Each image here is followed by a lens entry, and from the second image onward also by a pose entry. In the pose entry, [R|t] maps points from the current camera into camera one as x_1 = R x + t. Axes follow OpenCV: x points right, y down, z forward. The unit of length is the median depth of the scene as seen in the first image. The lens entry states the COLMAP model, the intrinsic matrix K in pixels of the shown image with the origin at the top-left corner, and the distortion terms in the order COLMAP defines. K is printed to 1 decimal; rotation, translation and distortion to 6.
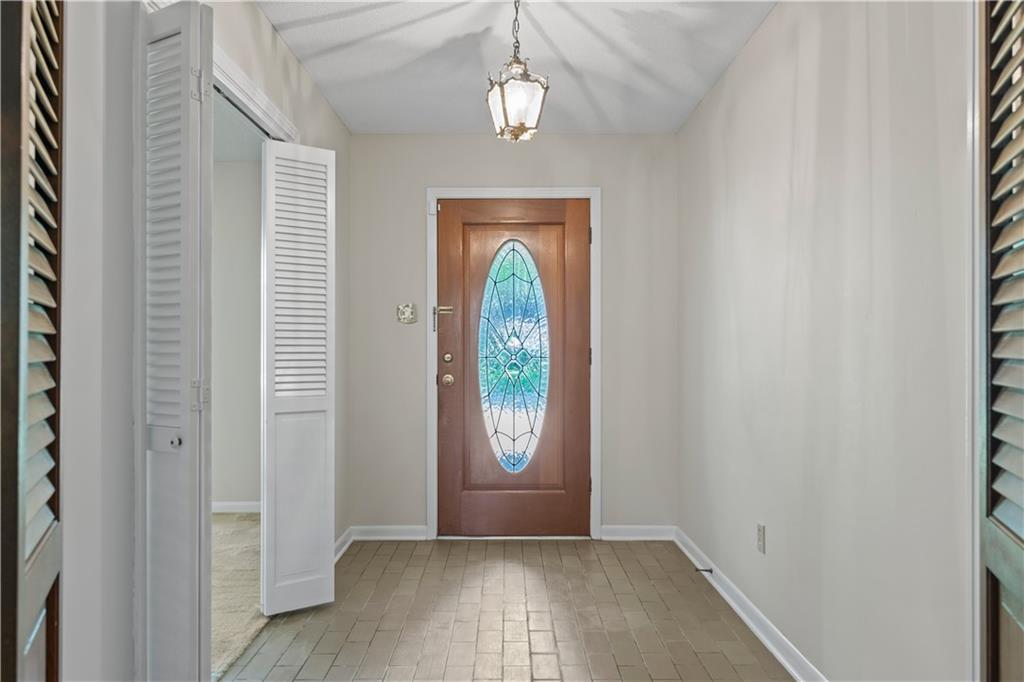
lens RADIAL K [[655.9, 0, 508.6], [0, 655.9, 339.3], [0, 0, 1]] dist [0.005564, 0.001026]
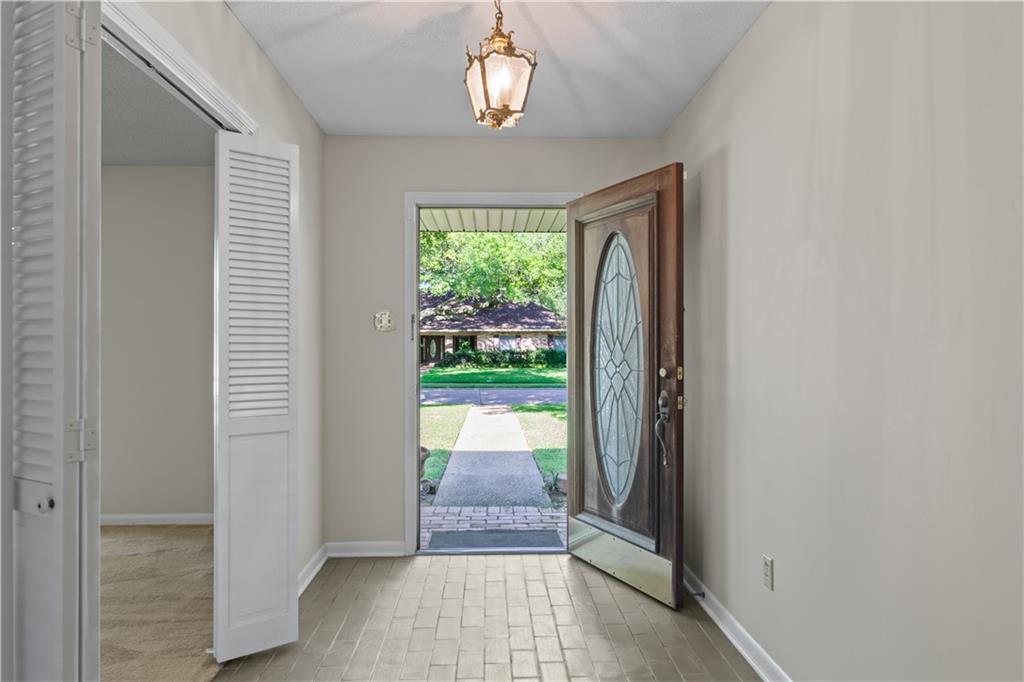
lens RADIAL K [[659.2, 0, 513.3], [0, 659.2, 346.1], [0, 0, 1]] dist [-0.000782, -0.001581]
pose [[0.999337, -0.000759, 0.036399, -0.001186], [0.000800, 0.999999, -0.001102, -0.012759], [-0.036398, 0.001130, 0.999337, 0.130610]]
